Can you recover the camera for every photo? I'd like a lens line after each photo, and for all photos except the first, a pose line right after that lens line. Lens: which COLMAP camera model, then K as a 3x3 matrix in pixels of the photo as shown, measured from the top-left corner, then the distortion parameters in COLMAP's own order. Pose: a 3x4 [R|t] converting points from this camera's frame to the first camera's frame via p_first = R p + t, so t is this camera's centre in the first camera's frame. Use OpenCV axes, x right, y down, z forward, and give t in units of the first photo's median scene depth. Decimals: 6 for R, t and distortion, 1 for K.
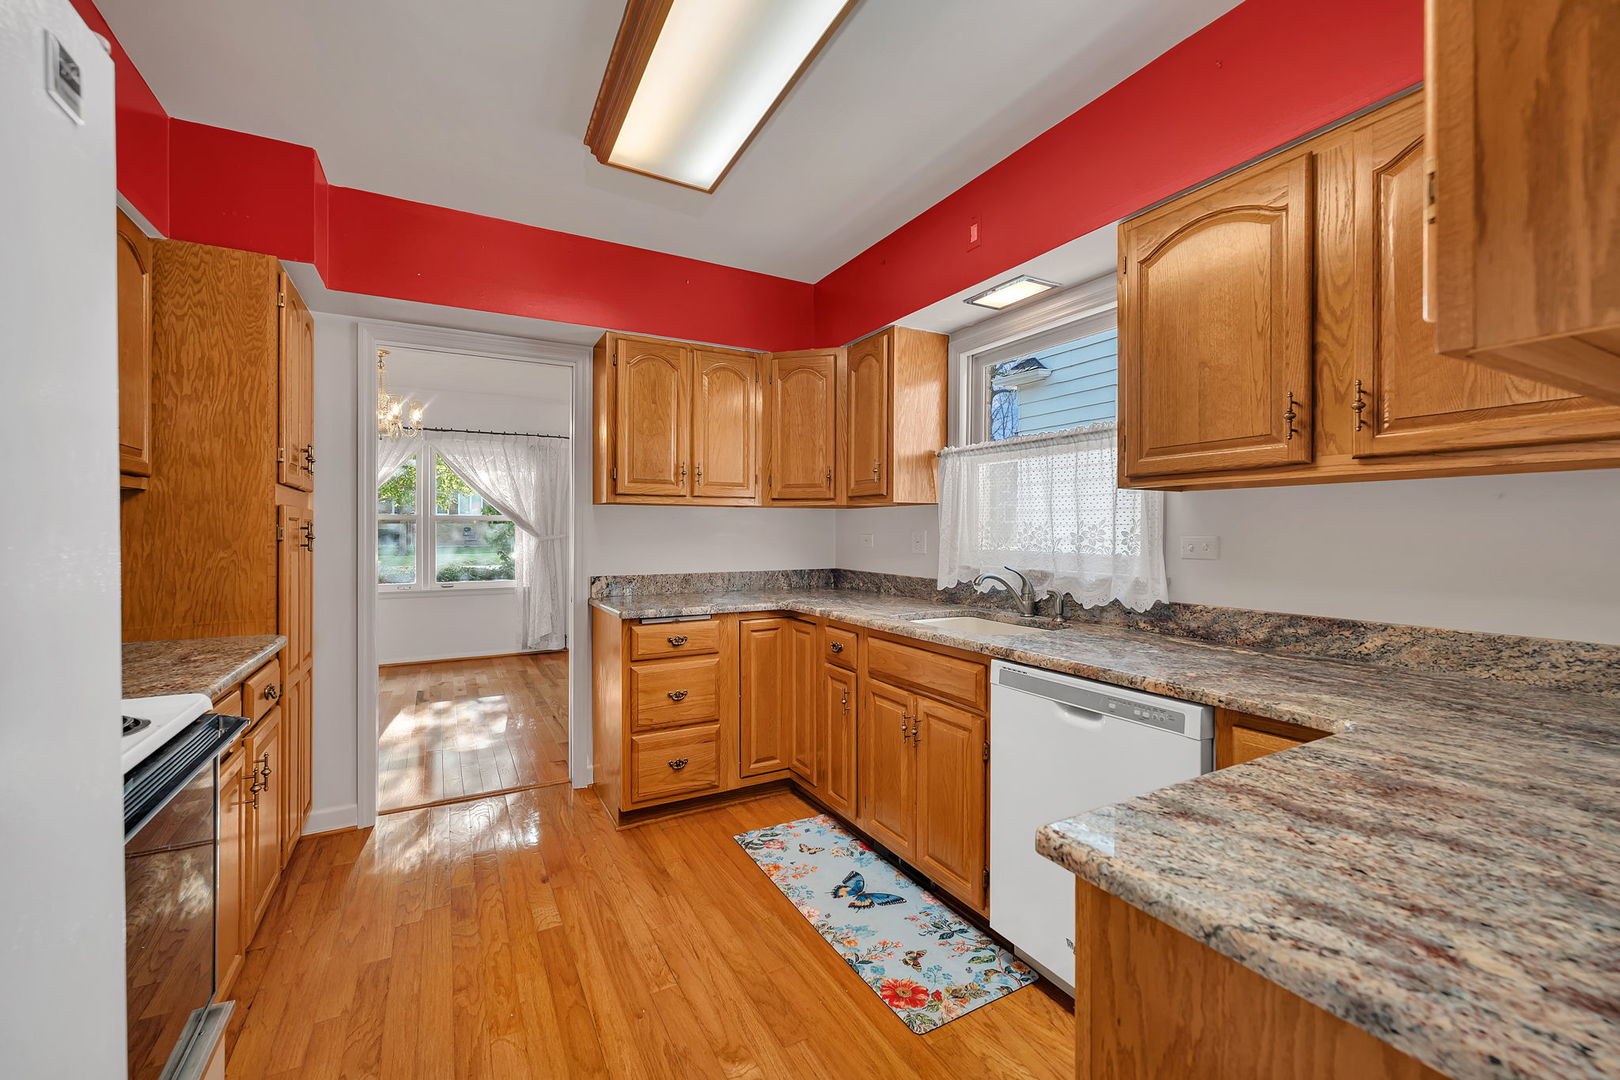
lens RADIAL K [[660.4, 0, 809.0], [0, 660.4, 533.3], [0, 0, 1]] dist [-0.000823, -0.000397]
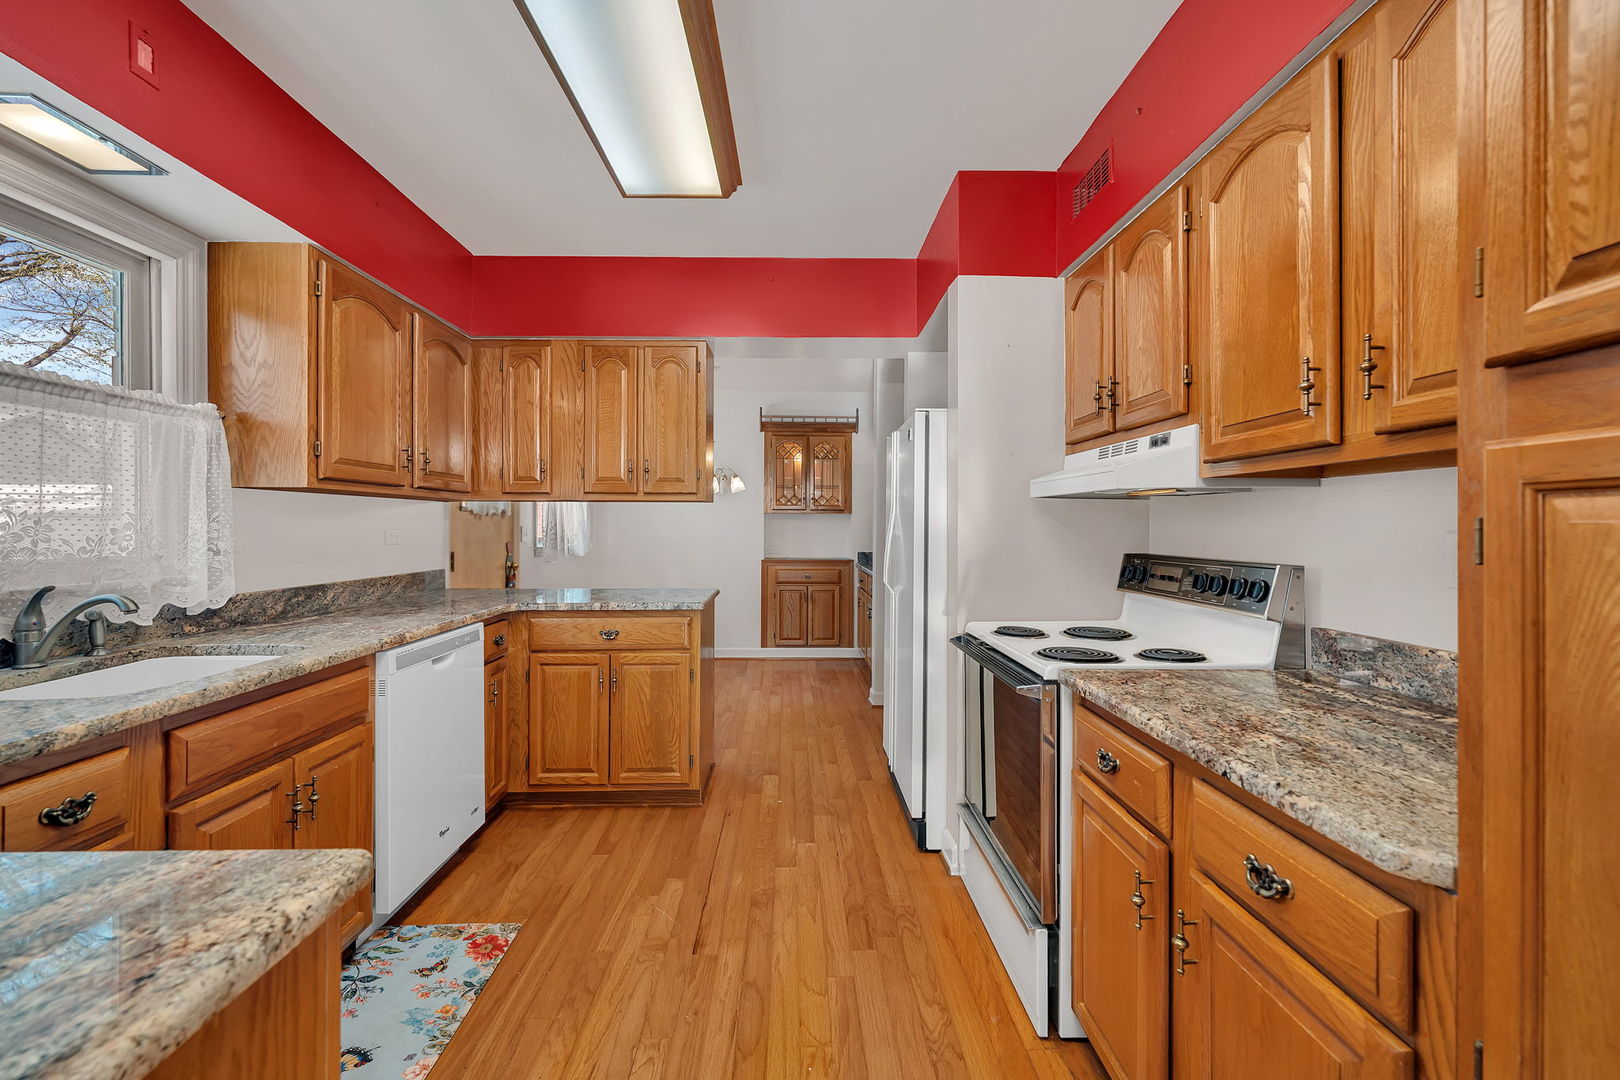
lens RADIAL K [[666.5, 0, 809.2], [0, 666.5, 526.8], [0, 0, 1]] dist [-0.000676, -0.000219]
pose [[-0.896782, -0.006342, 0.442428, -0.792325], [-0.005897, 0.999980, 0.002381, -0.011955], [-0.442434, -0.000474, -0.896801, 1.686024]]
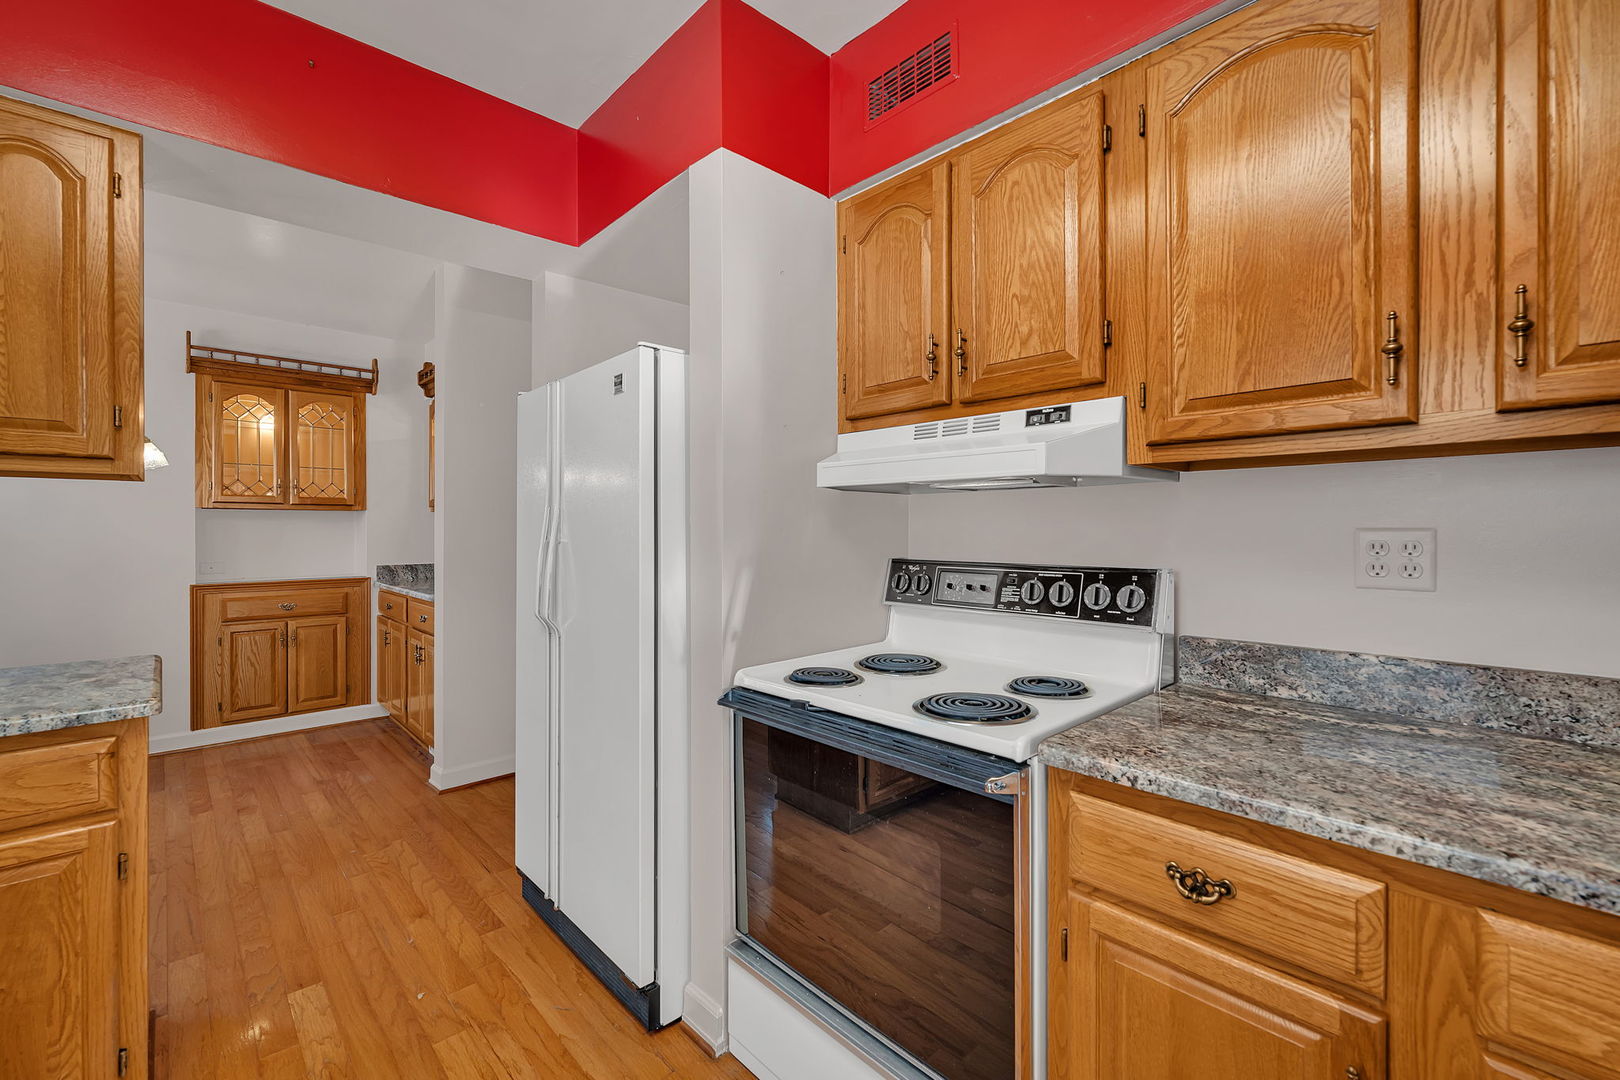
lens RADIAL K [[681.4, 0, 806.6], [0, 681.4, 528.6], [0, 0, 1]] dist [-0.000356, -0.000208]
pose [[-0.964460, -0.000356, -0.264229, -0.349274], [-0.000459, 1.000000, 0.000327, -0.009680], [0.264229, 0.000437, -0.964460, 1.269129]]
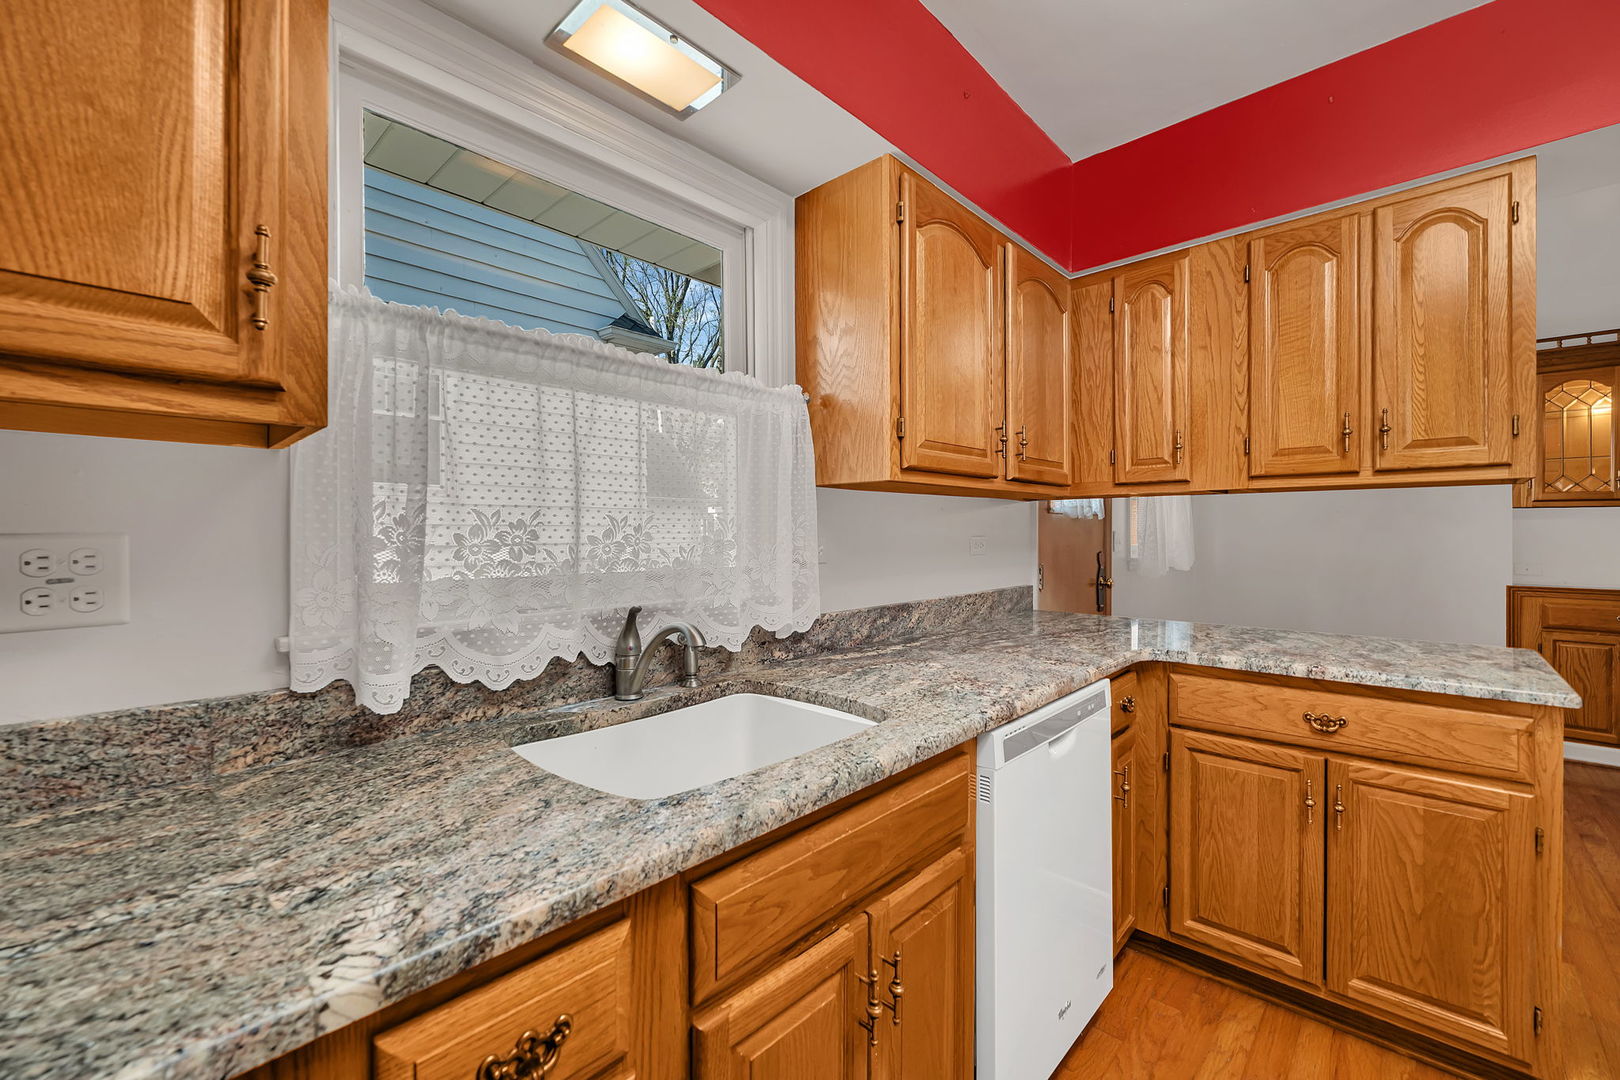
lens RADIAL K [[660.4, 0, 809.0], [0, 660.4, 533.3], [0, 0, 1]] dist [-0.000823, -0.000397]
pose [[-0.327253, -0.004242, 0.944927, -0.280483], [0.002039, 0.999984, 0.005196, -0.008732], [-0.944935, 0.003627, -0.327239, 1.417587]]
